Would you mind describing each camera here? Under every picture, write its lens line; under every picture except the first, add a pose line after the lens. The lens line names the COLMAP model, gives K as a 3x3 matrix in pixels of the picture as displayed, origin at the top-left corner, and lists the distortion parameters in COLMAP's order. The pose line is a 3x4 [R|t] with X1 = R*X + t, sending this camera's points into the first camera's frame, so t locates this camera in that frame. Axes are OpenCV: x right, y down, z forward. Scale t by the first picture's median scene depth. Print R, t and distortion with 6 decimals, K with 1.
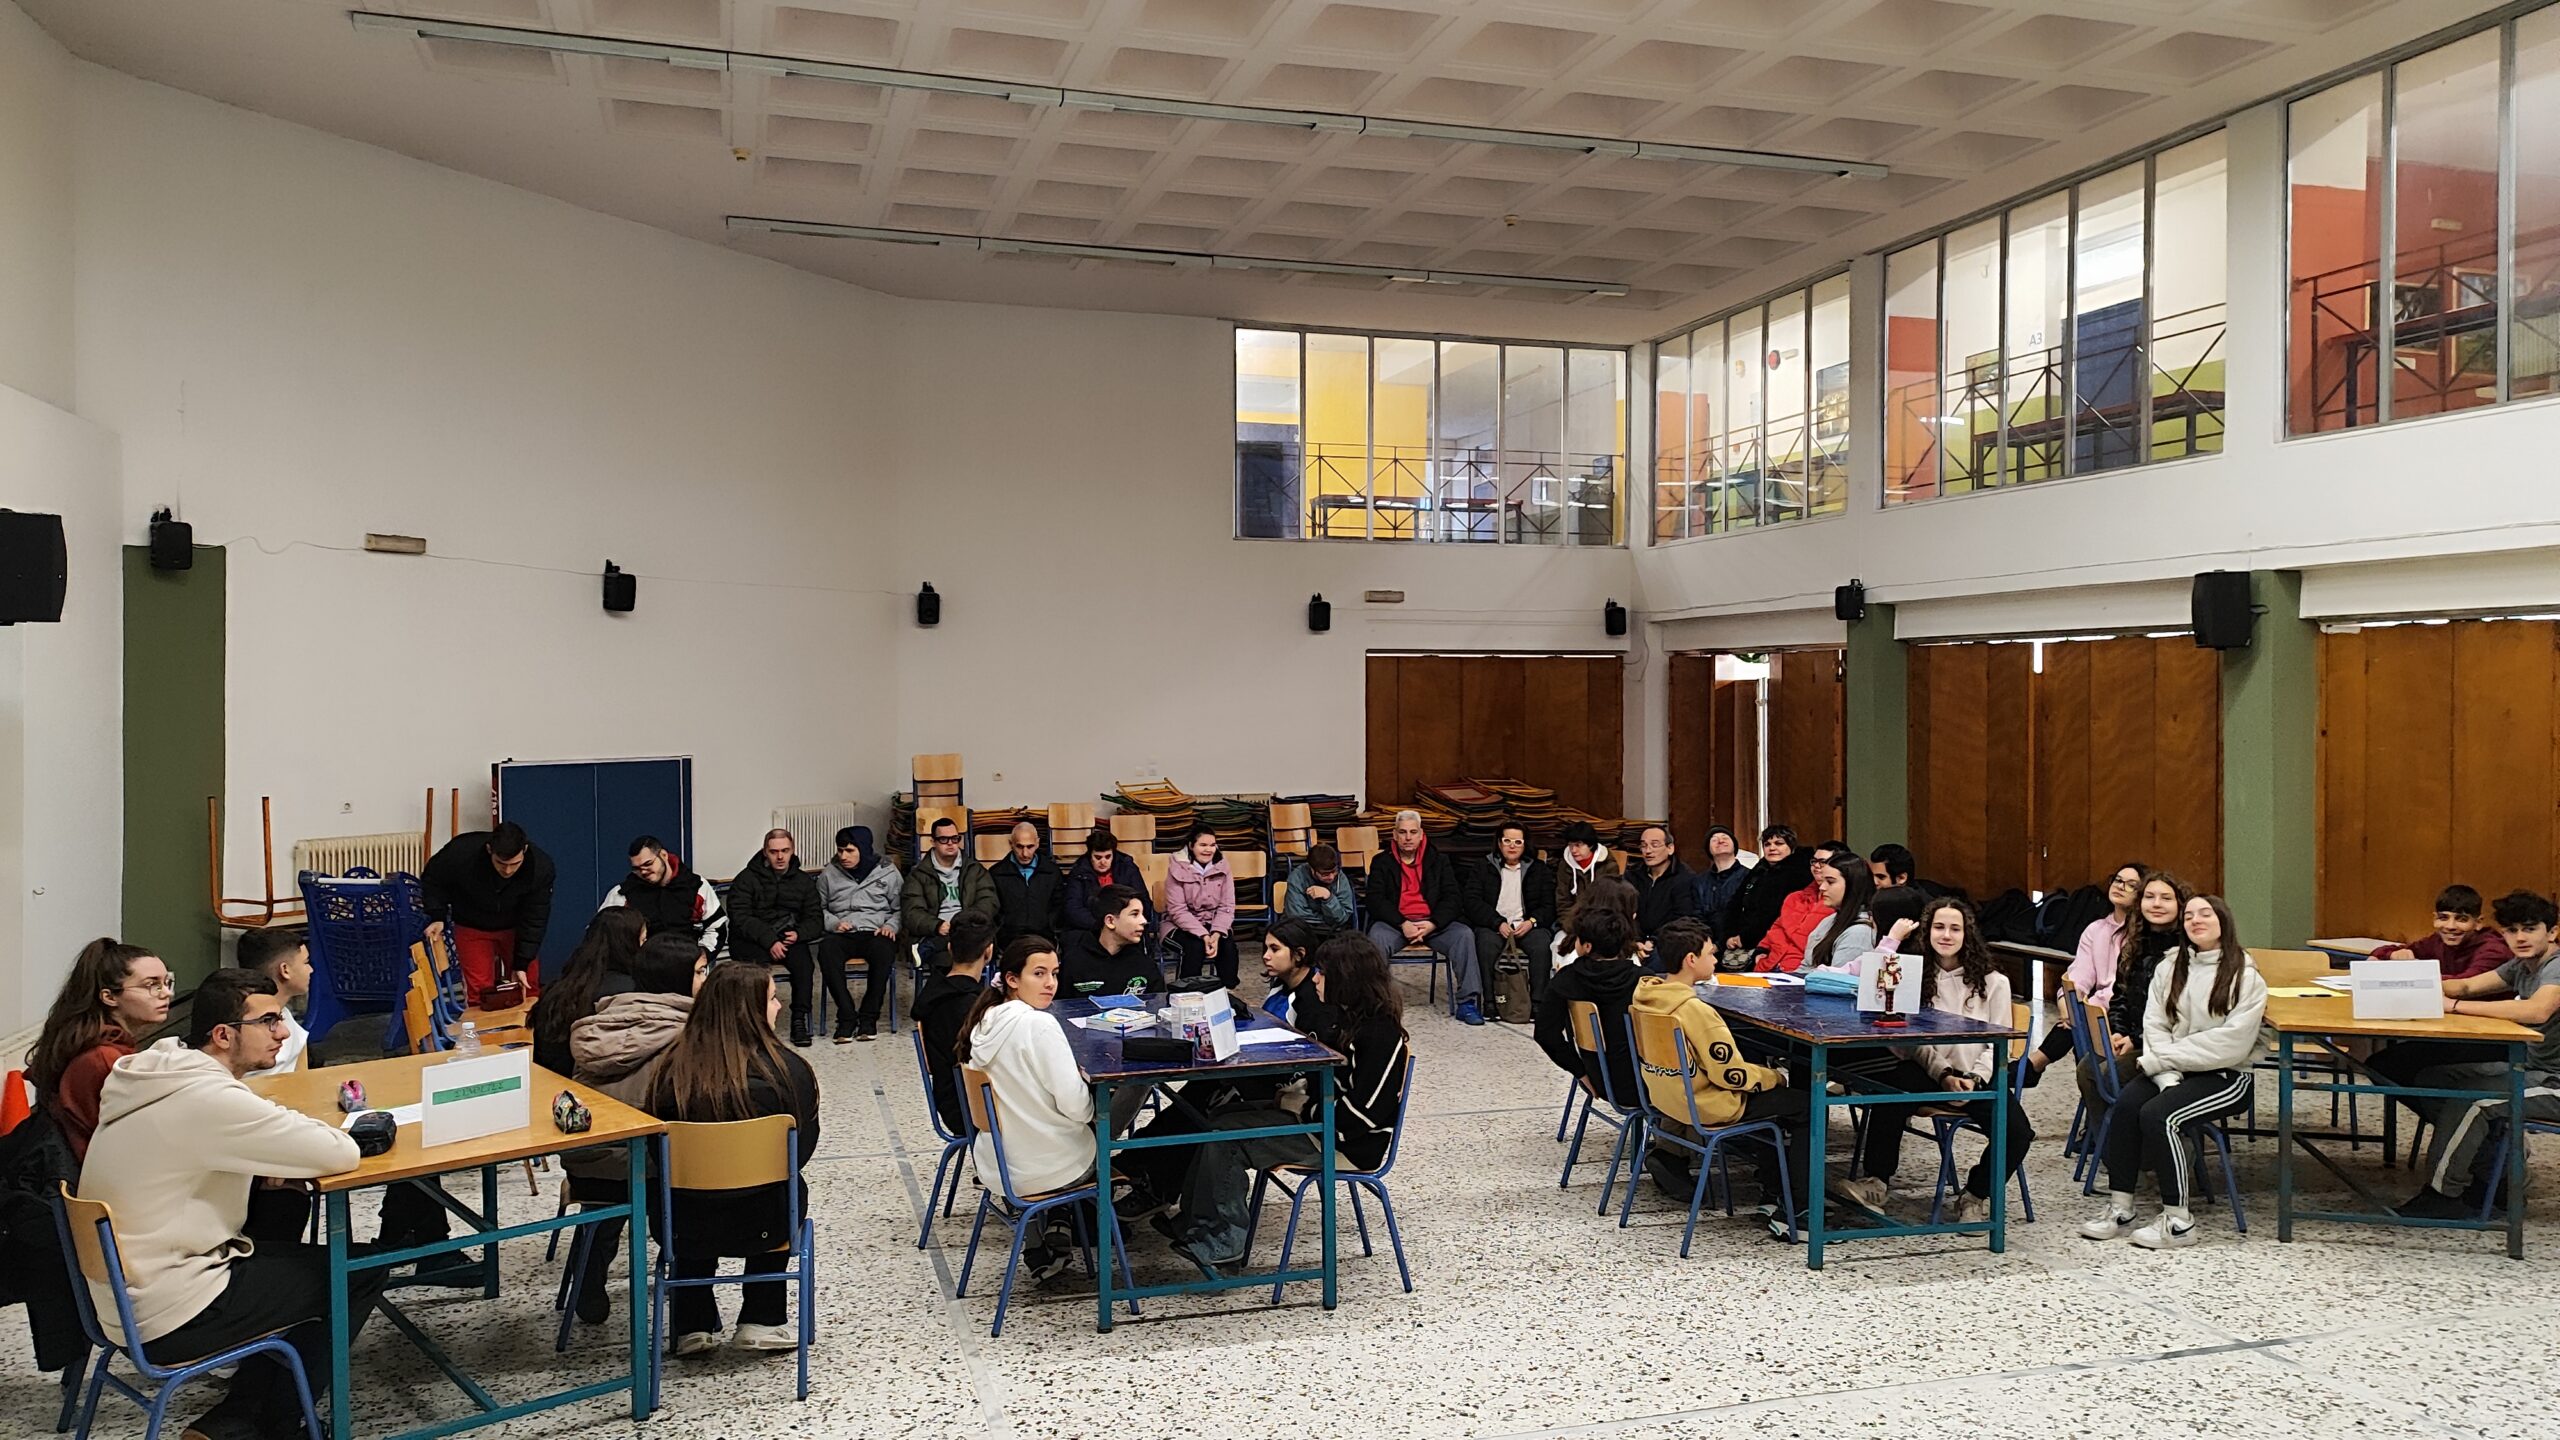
lens RADIAL K [[1811.0, 0, 1284.7], [0, 1811.0, 707.8], [0, 0, 1]] dist [0.049858, -0.057348]
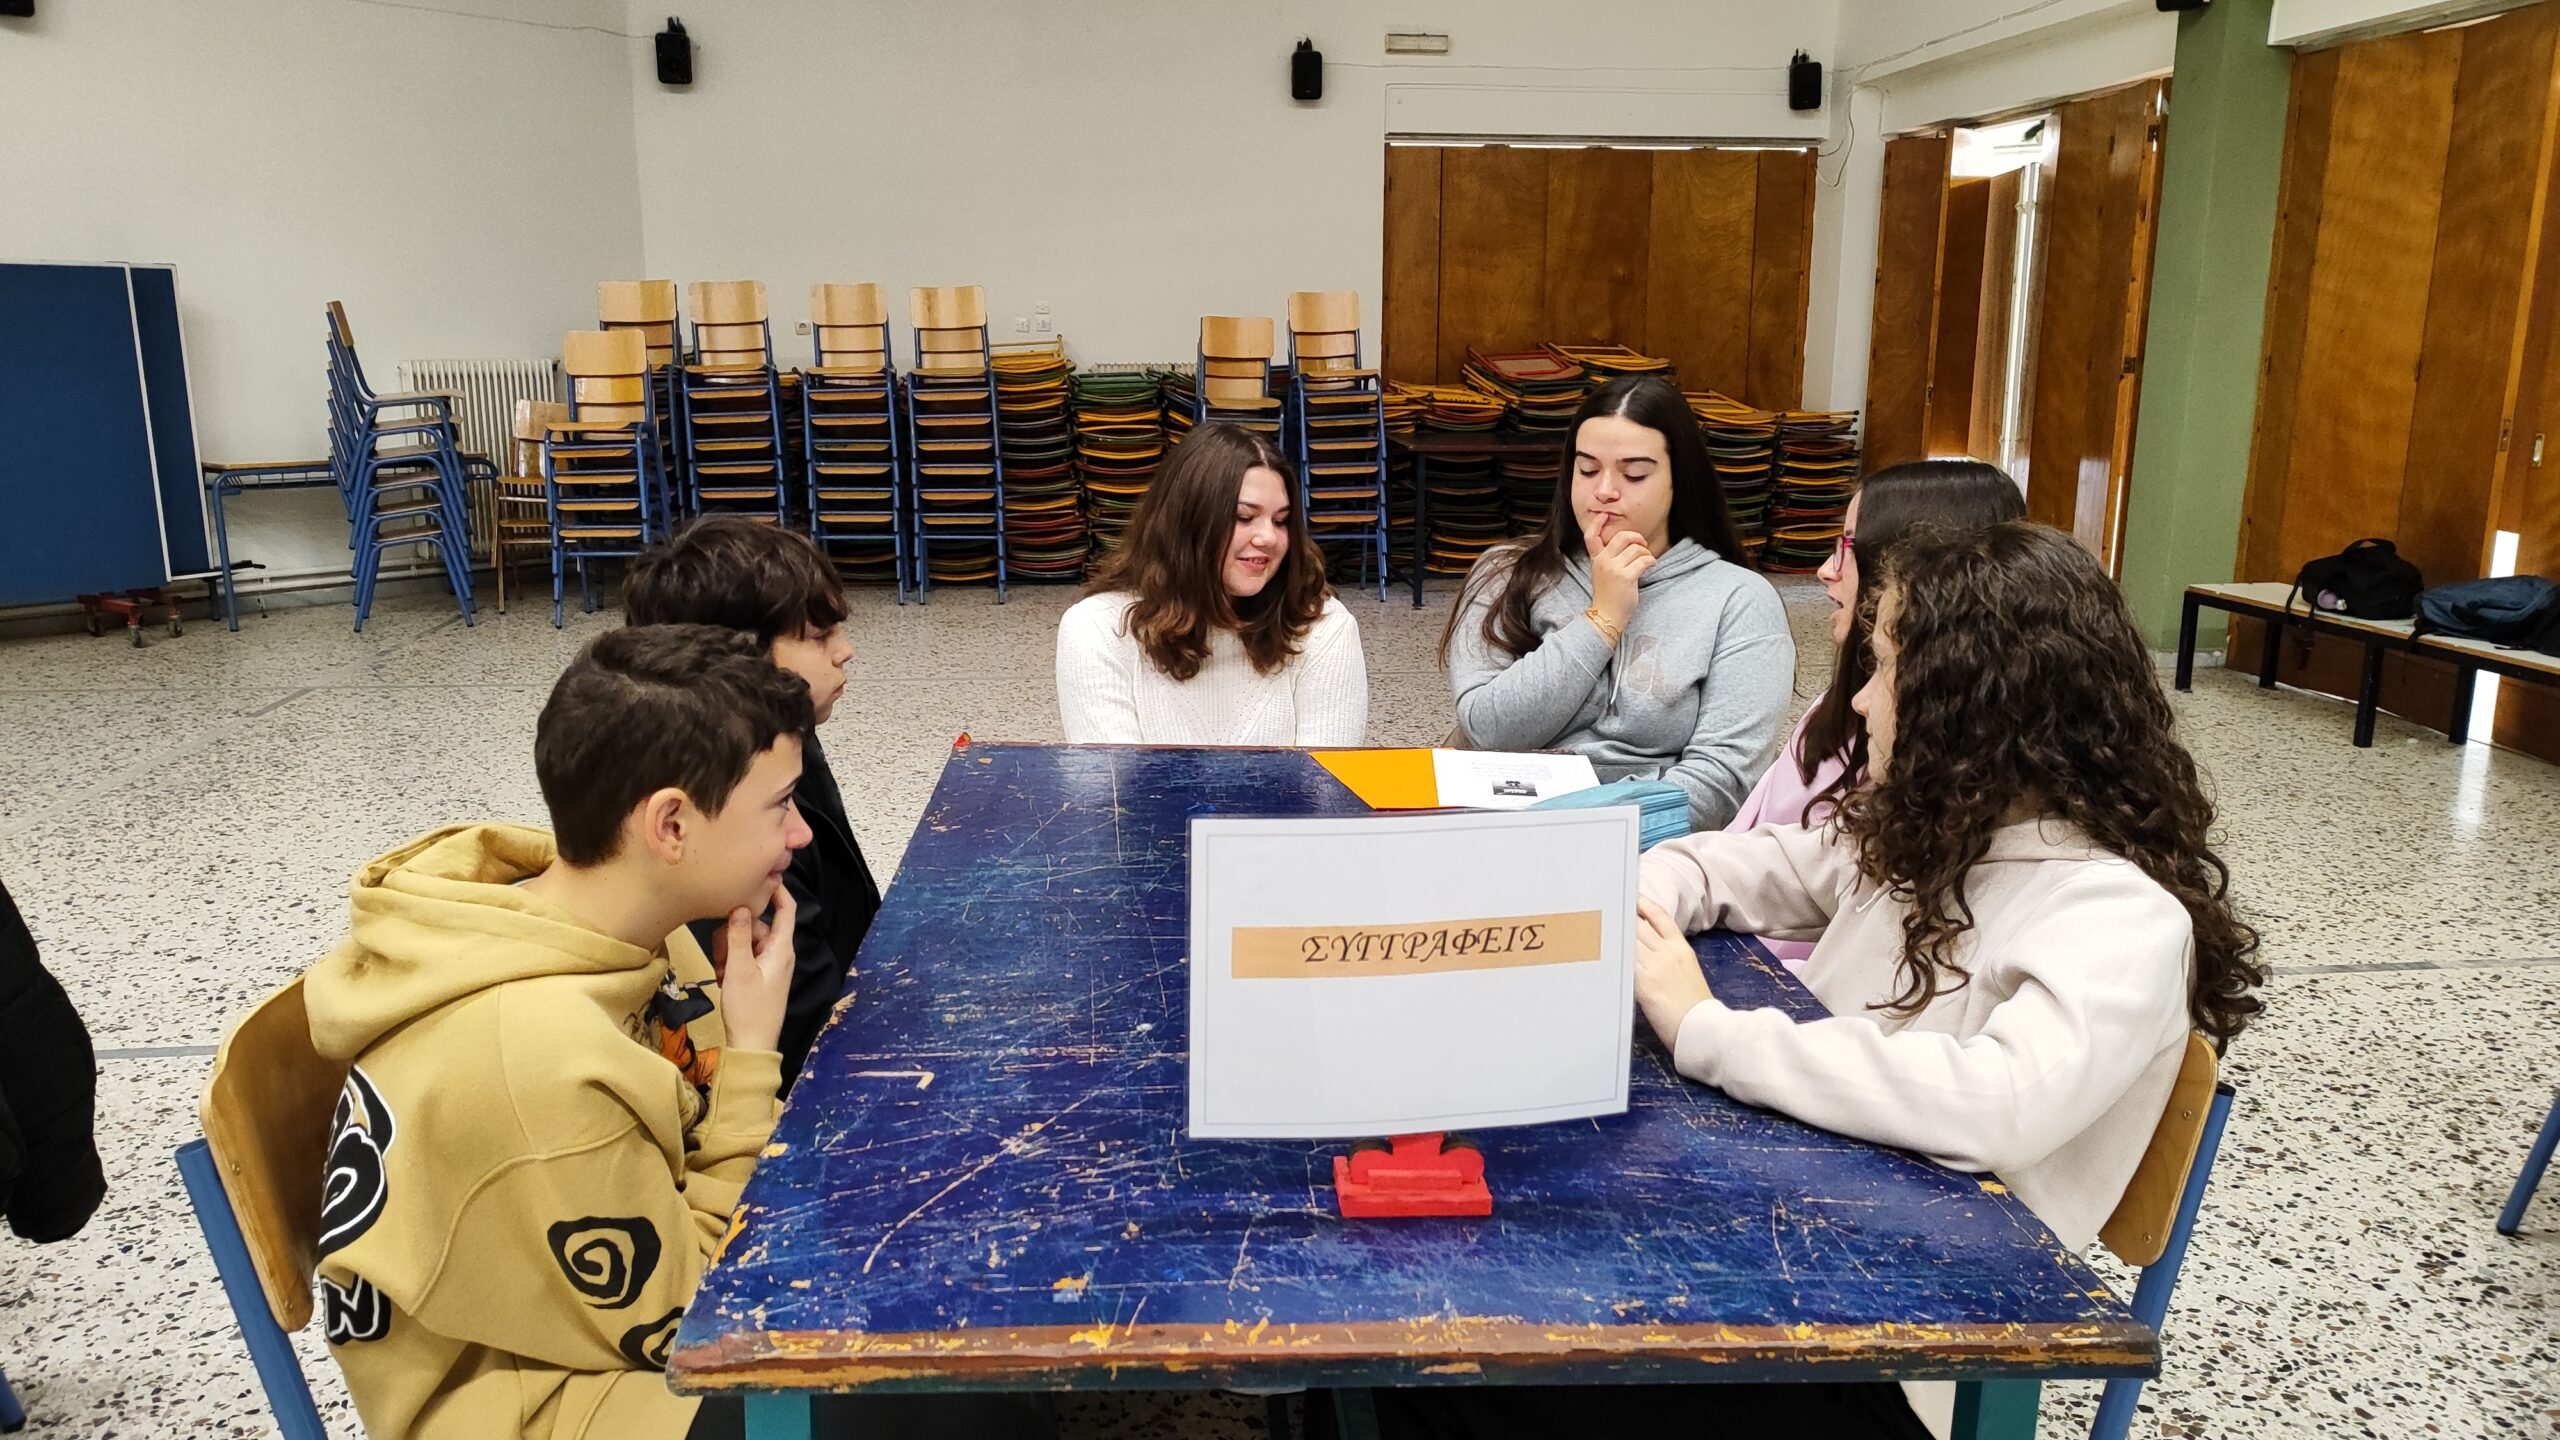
lens RADIAL K [[1811.0, 0, 1284.7], [0, 1811.0, 707.8], [0, 0, 1]] dist [0.049858, -0.057348]
pose [[0.983142, 0.042453, -0.177848, 0.158725], [-0.005333, 0.978917, 0.204189, 0.042061], [0.182767, -0.199799, 0.962641, 0.405763]]
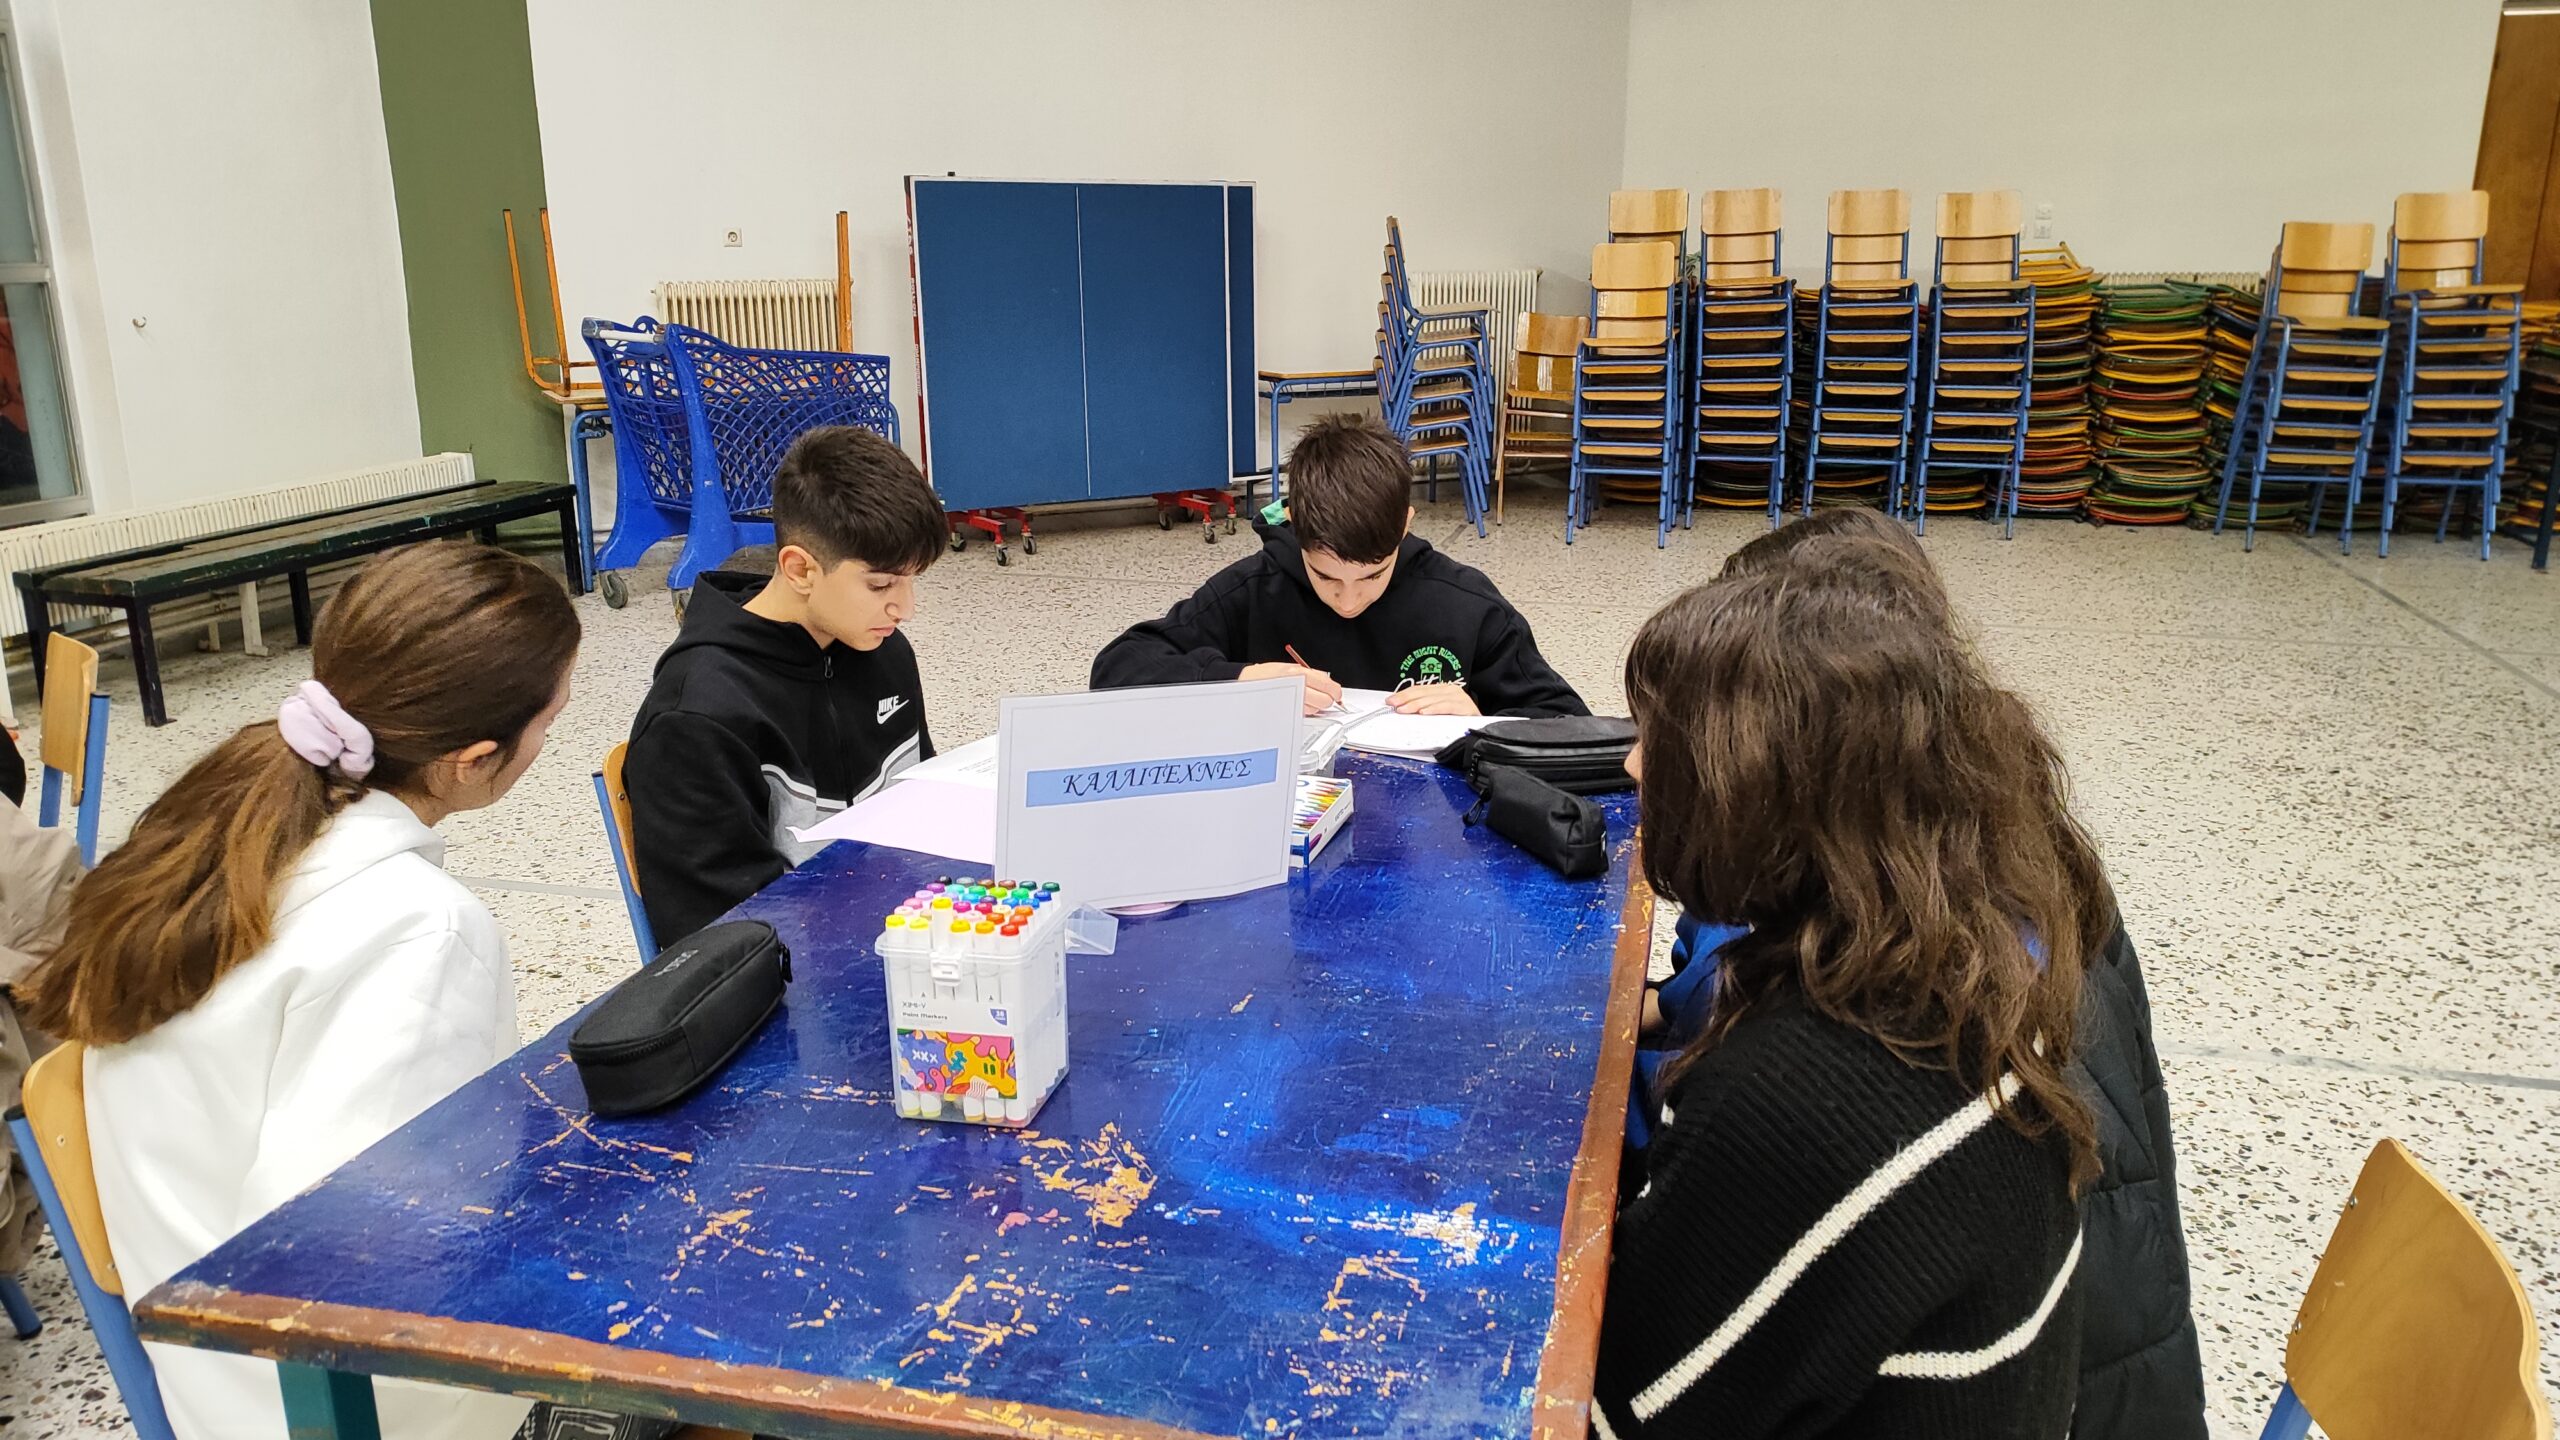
lens RADIAL K [[1811.0, 0, 1284.7], [0, 1811.0, 707.8], [0, 0, 1]] dist [0.049858, -0.057348]
pose [[0.861669, 0.133243, -0.489665, 0.032918], [-0.003564, 0.966480, 0.256719, 0.038756], [0.507457, -0.219461, 0.833261, 0.383978]]
